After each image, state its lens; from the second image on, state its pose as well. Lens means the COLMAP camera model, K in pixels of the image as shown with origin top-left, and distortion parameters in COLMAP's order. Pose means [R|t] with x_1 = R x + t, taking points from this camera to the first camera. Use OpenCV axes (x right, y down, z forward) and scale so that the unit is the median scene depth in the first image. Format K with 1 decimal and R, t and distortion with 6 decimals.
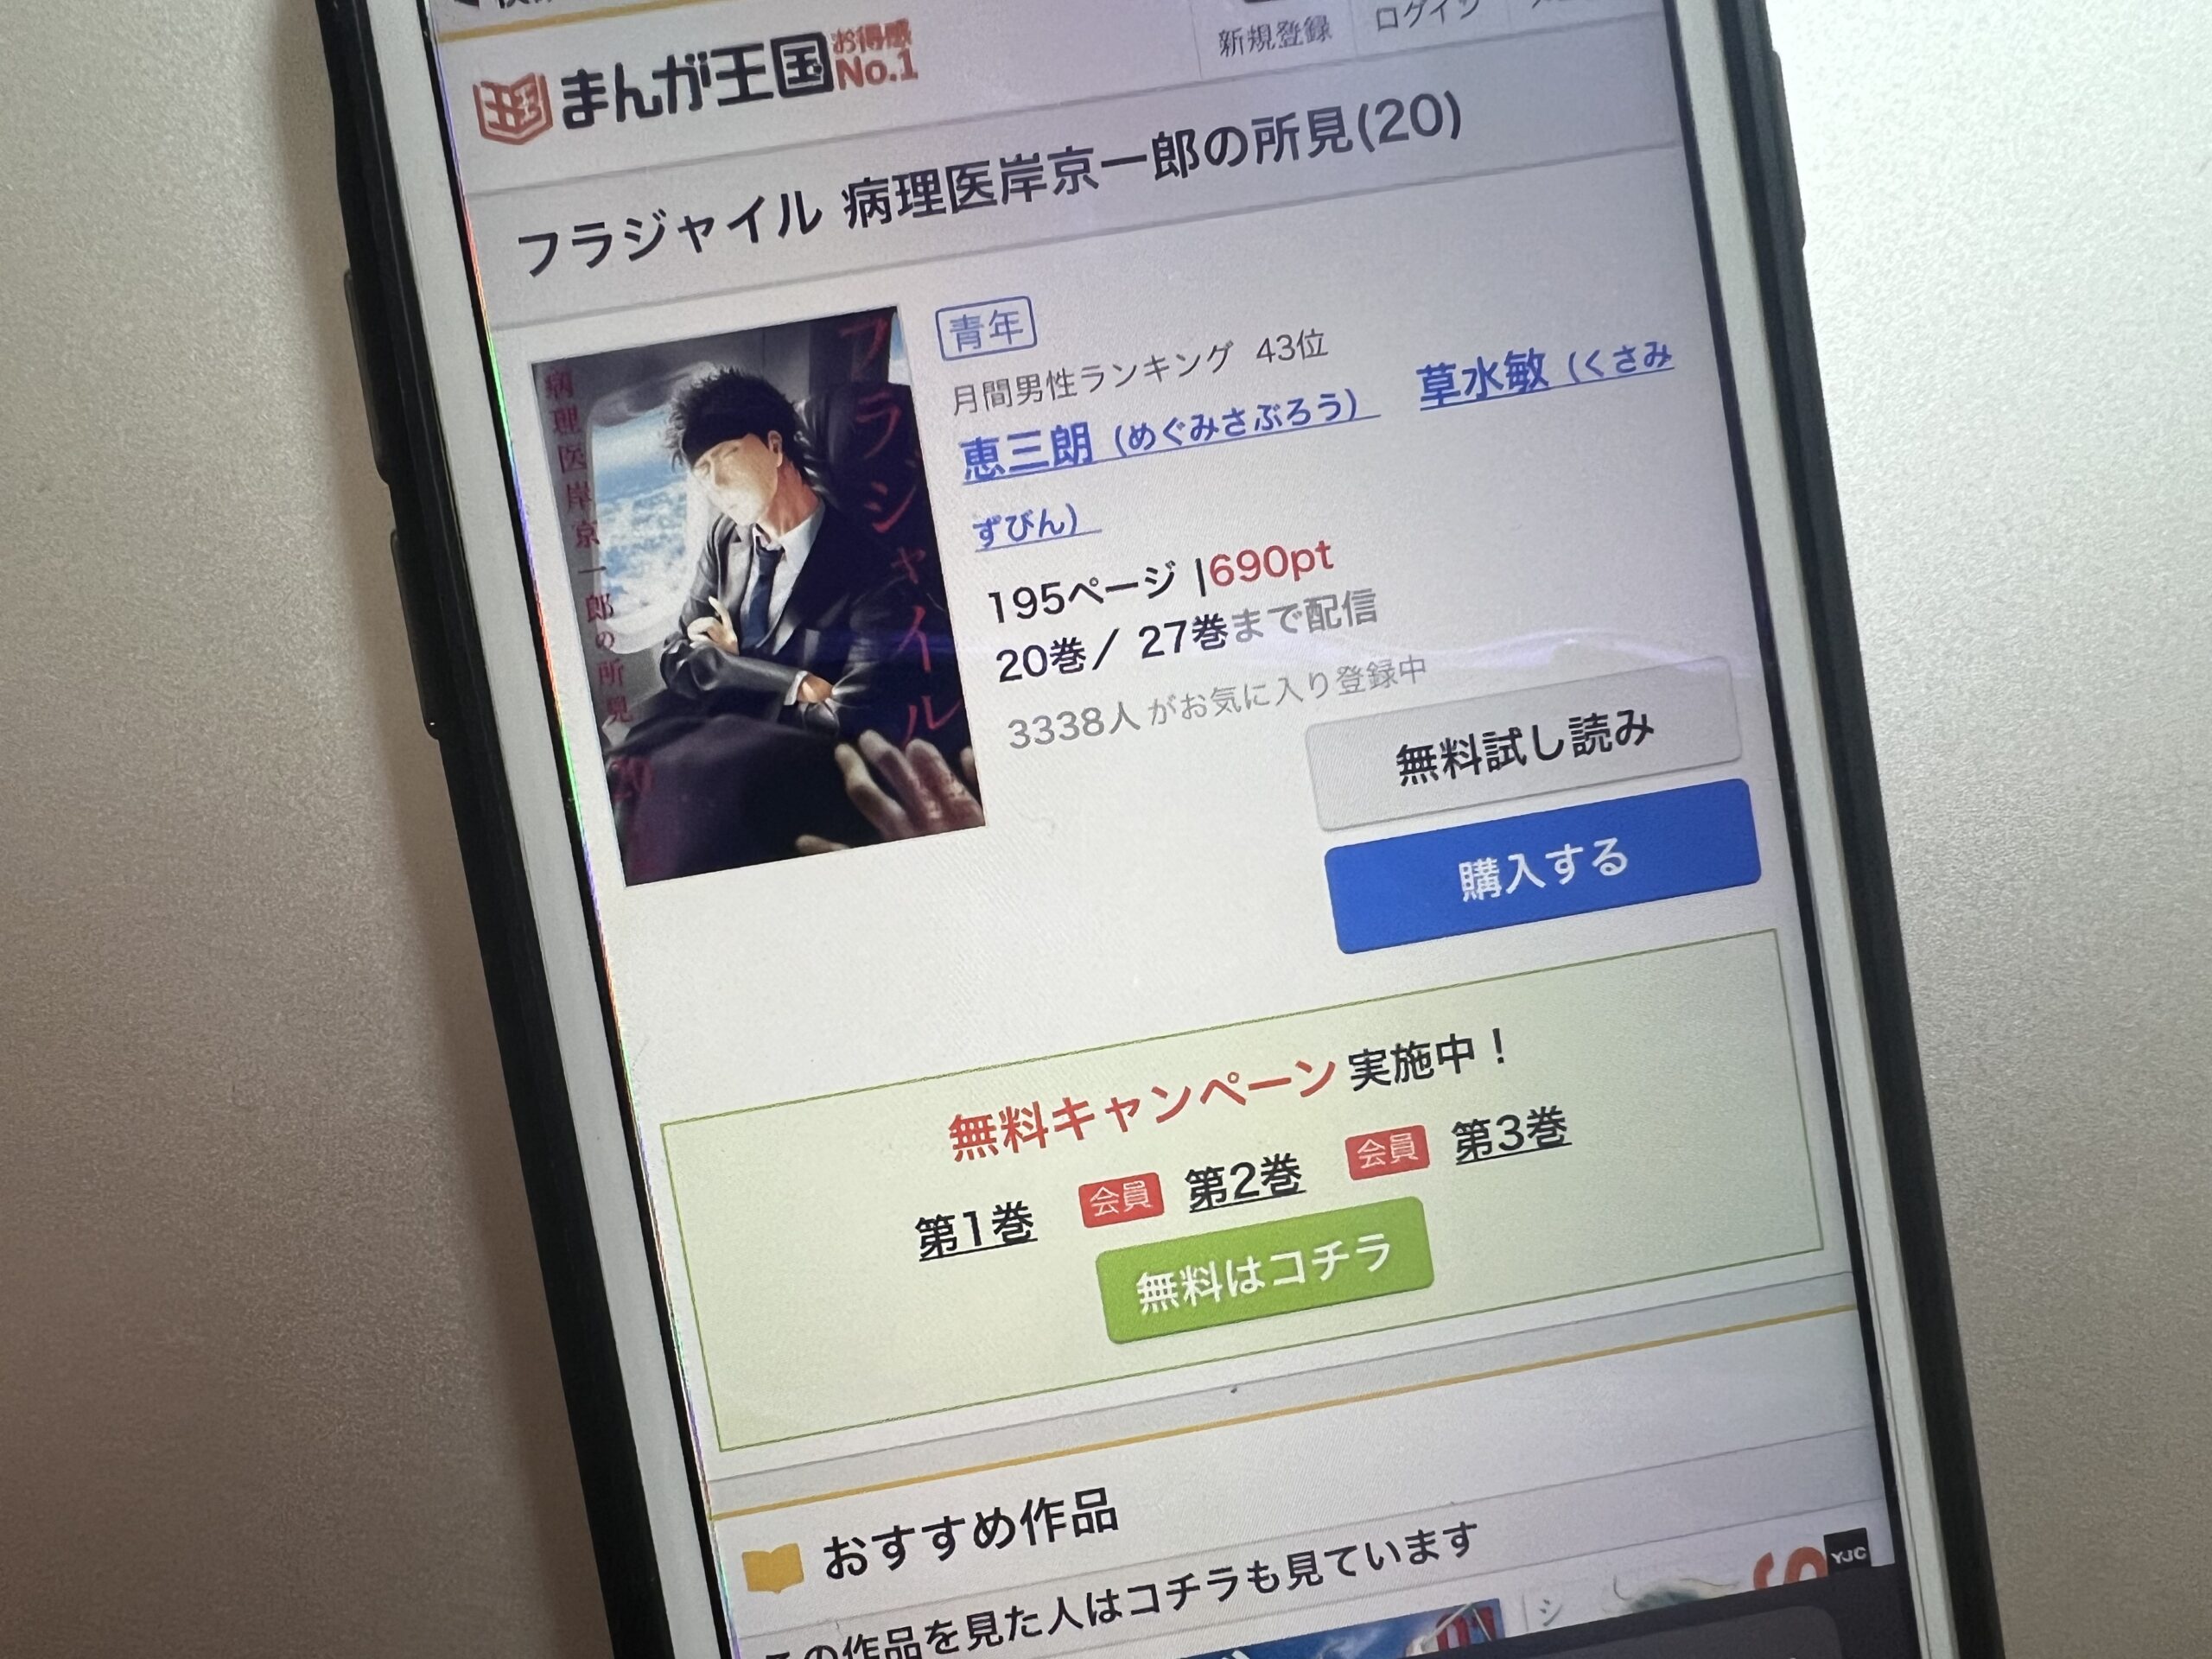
lens RADIAL K [[1719.2, 0, 978.7], [0, 1719.2, 1041.7], [0, 0, 1]] dist [-0.004418, -0.003835]
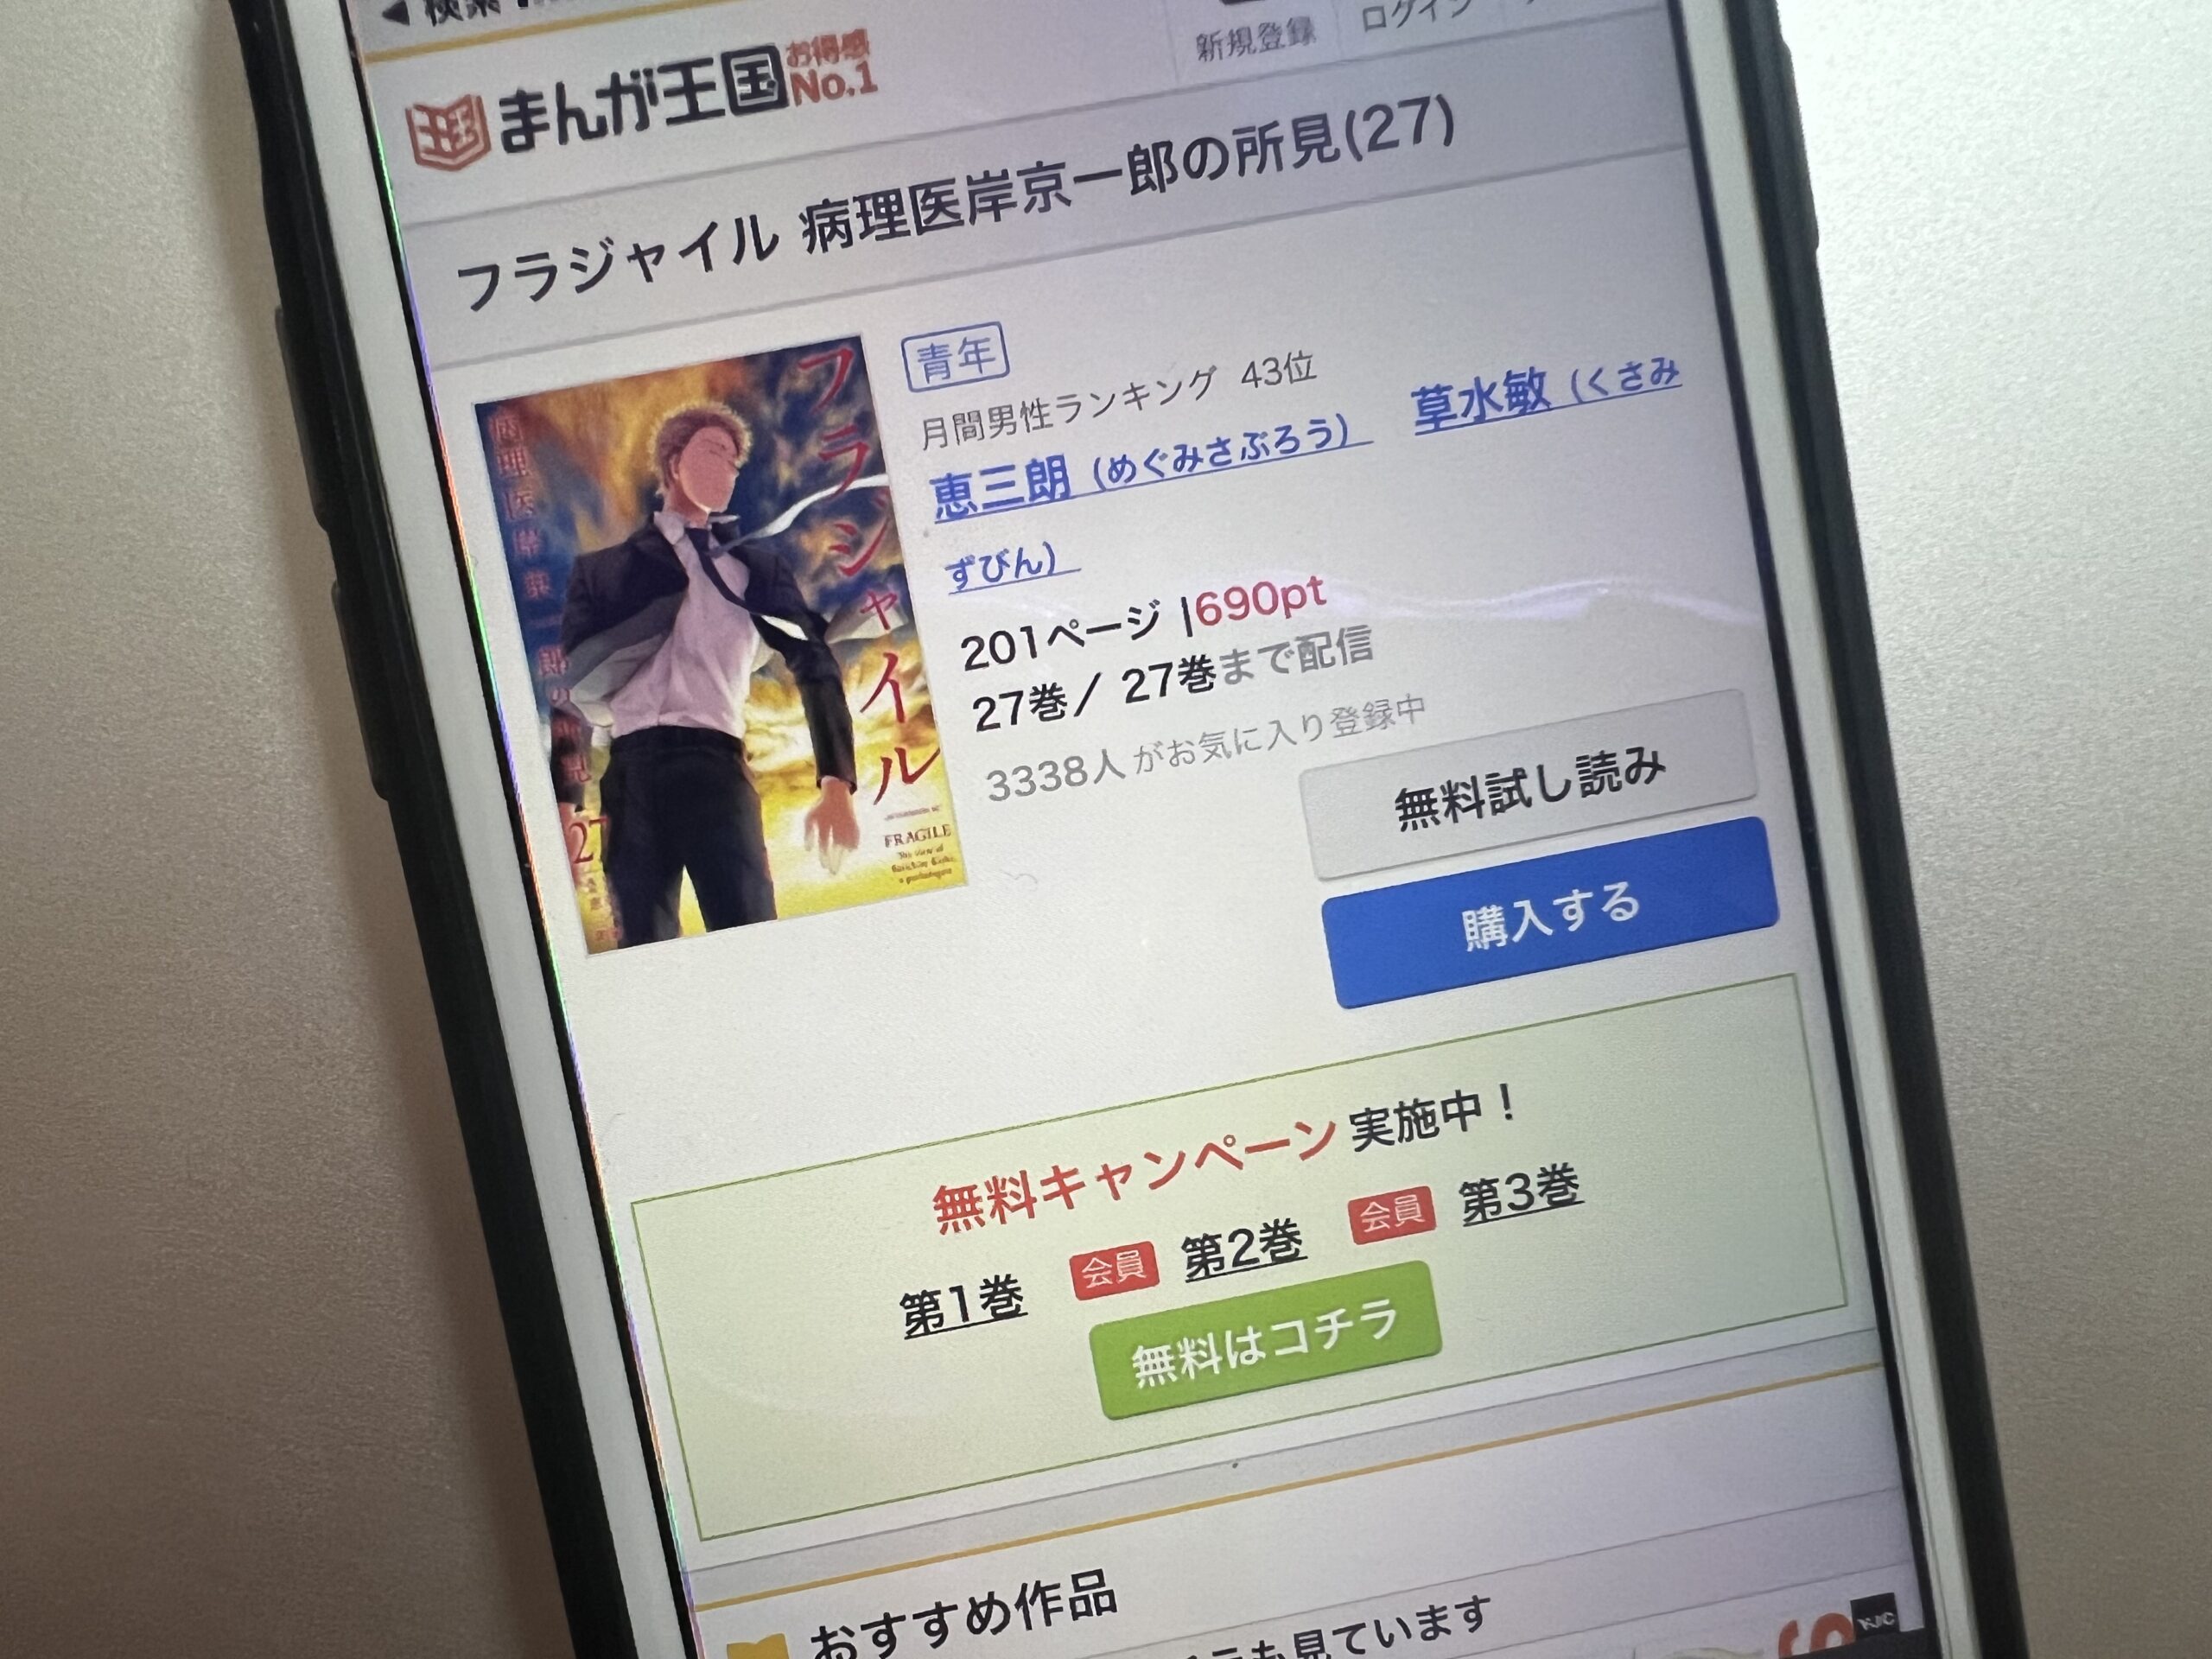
lens RADIAL K [[1719.2, 0, 978.7], [0, 1719.2, 1041.7], [0, 0, 1]] dist [-0.004418, -0.003835]
pose [[0.999818, -0.019030, 0.001395, 0.008529], [0.019001, 0.999639, 0.019017, -0.055133], [-0.001756, -0.018987, 0.999818, 0.046185]]
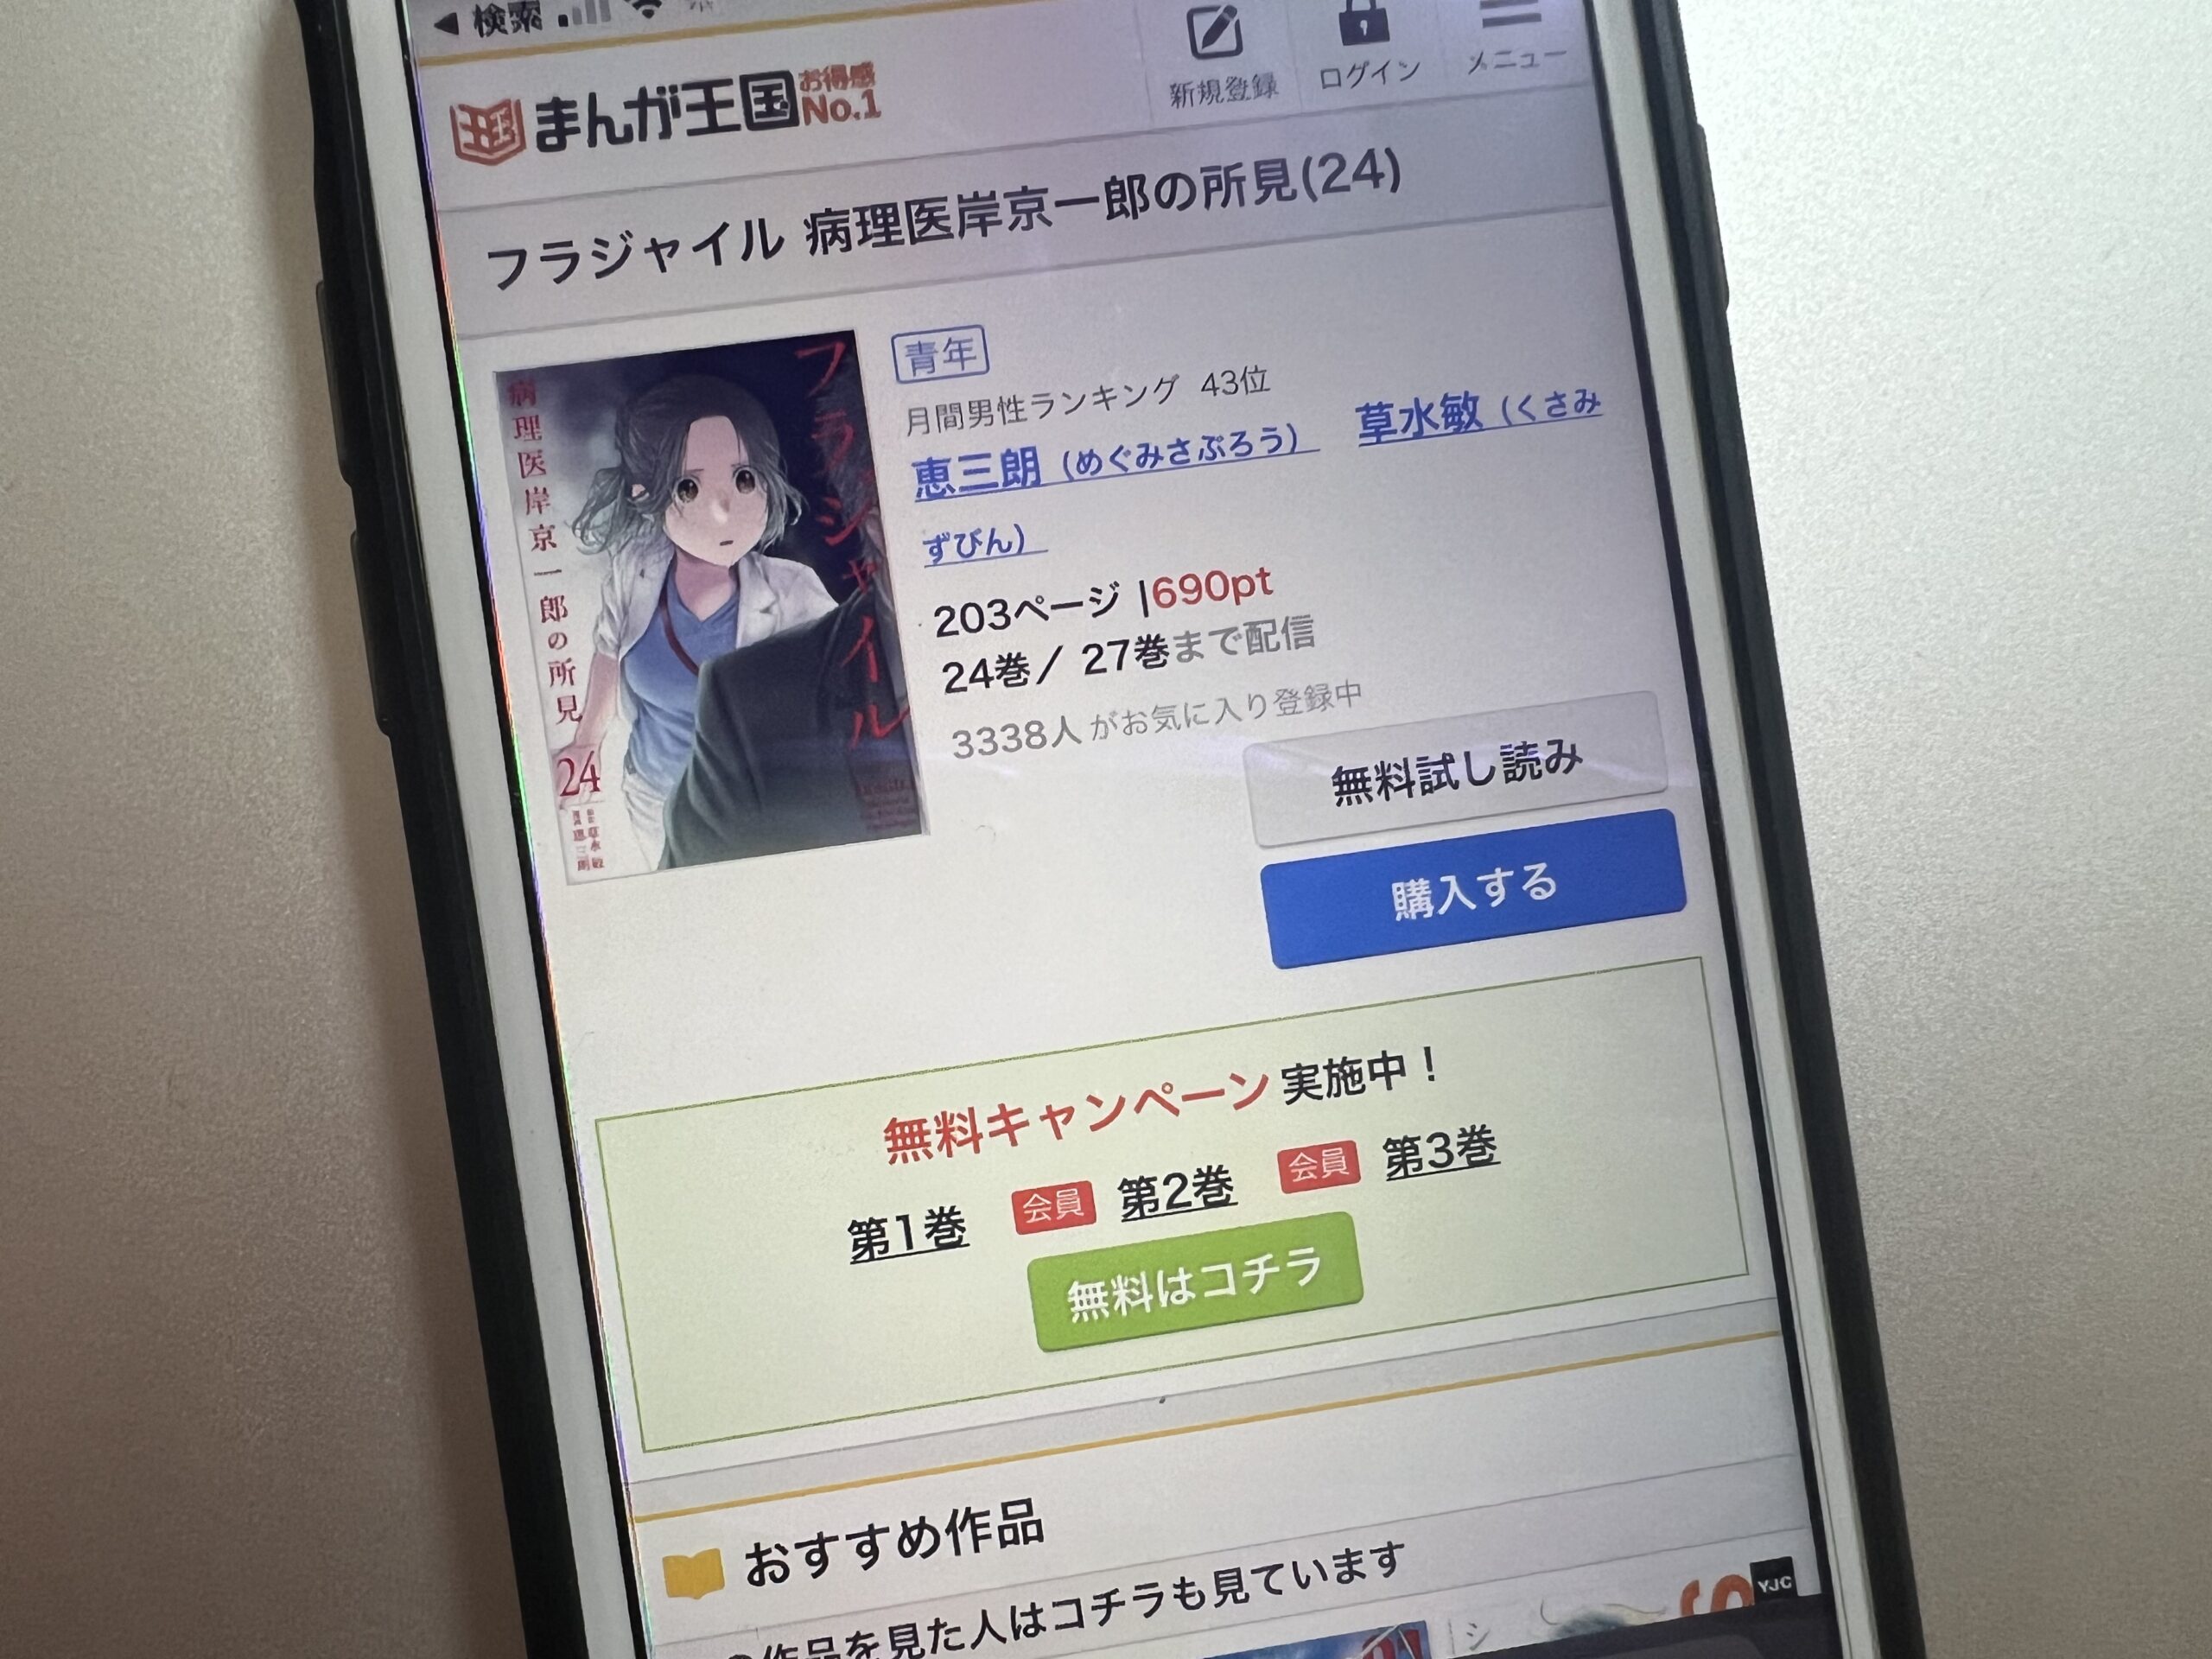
lens RADIAL K [[1719.2, 0, 978.7], [0, 1719.2, 1041.7], [0, 0, 1]] dist [-0.004418, -0.003835]
pose [[0.999504, 0.024940, 0.019238, 0.017422], [-0.023756, 0.997945, -0.059507, 0.056461], [-0.020683, 0.059021, 0.998042, -0.005974]]
